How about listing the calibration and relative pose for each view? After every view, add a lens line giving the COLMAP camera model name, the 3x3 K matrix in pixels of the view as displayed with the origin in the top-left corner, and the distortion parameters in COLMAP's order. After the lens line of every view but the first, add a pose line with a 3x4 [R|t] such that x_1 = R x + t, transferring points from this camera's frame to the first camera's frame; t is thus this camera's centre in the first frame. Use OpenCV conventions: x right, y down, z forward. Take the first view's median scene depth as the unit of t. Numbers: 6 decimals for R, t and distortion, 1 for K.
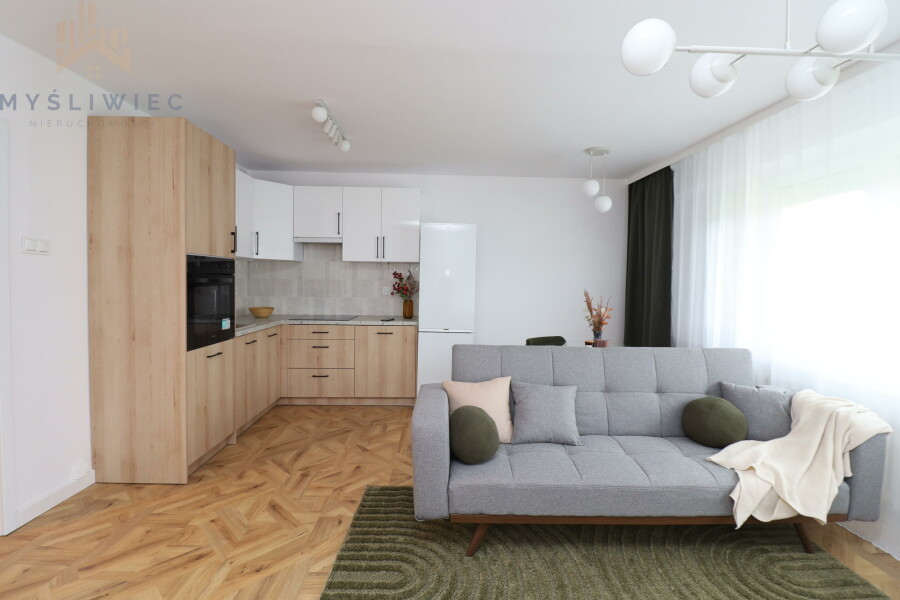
lens RADIAL K [[414.8, 0, 452.0], [0, 414.8, 293.2], [0, 0, 1]] dist [-0.002056, -0.011711]
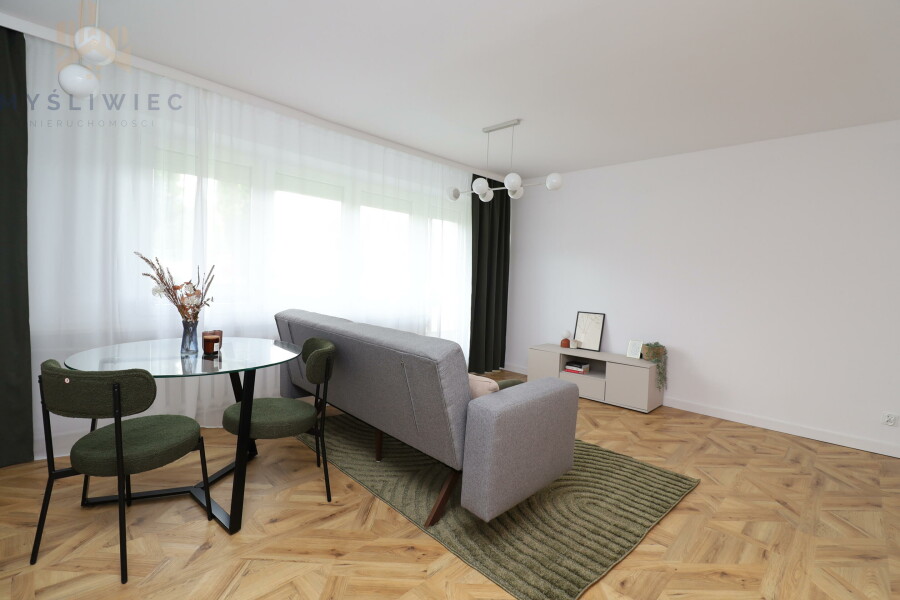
lens RADIAL K [[414.8, 0, 452.0], [0, 414.8, 293.2], [0, 0, 1]] dist [-0.002056, -0.011711]
pose [[-0.690672, -0.067574, 0.720004, -0.493766], [-0.030151, 0.997450, 0.064689, -0.000592], [-0.722539, 0.022970, -0.690948, 1.529386]]
